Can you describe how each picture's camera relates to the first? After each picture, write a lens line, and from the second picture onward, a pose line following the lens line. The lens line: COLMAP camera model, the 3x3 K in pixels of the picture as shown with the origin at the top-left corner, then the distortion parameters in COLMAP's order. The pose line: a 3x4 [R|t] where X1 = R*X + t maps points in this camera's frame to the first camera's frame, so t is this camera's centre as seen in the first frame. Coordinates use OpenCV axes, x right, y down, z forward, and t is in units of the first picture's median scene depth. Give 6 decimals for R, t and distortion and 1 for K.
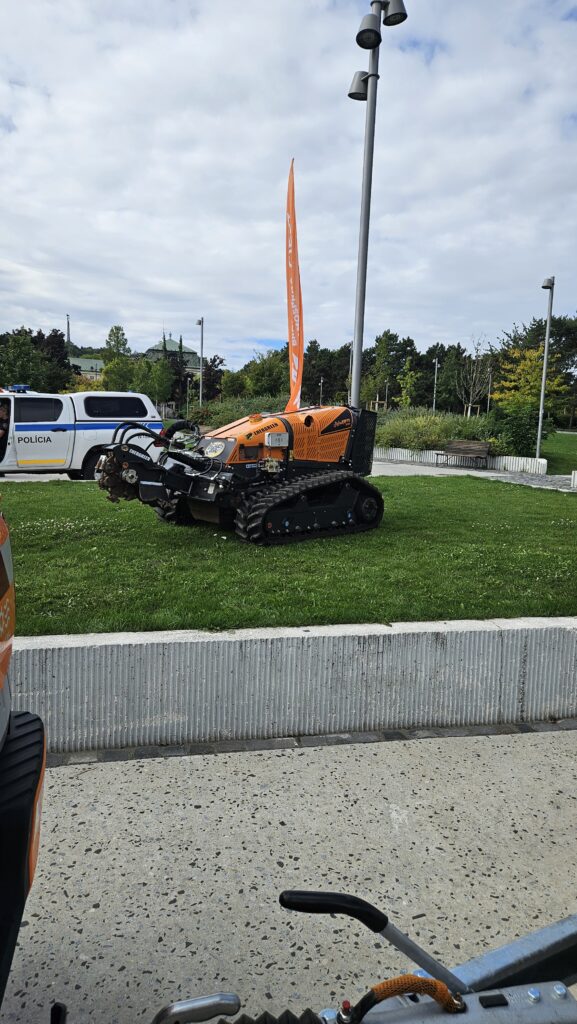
lens RADIAL K [[673.3, 0, 279.9], [0, 673.3, 512.9], [0, 0, 1]] dist [0.061926, -0.034551]
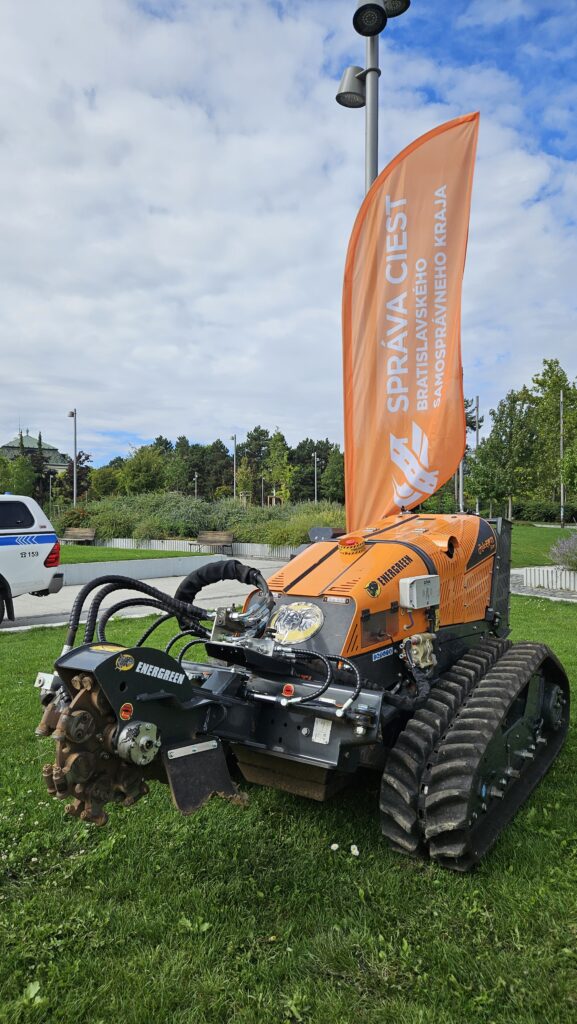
lens RADIAL K [[673.3, 0, 288.3], [0, 673.3, 516.6], [0, 0, 1]] dist [0.061926, -0.034551]
pose [[0.977532, -0.030358, 0.208590, -0.123450], [0.057679, 0.990330, -0.126172, -0.068936], [-0.202743, 0.135369, 0.969830, 0.359023]]
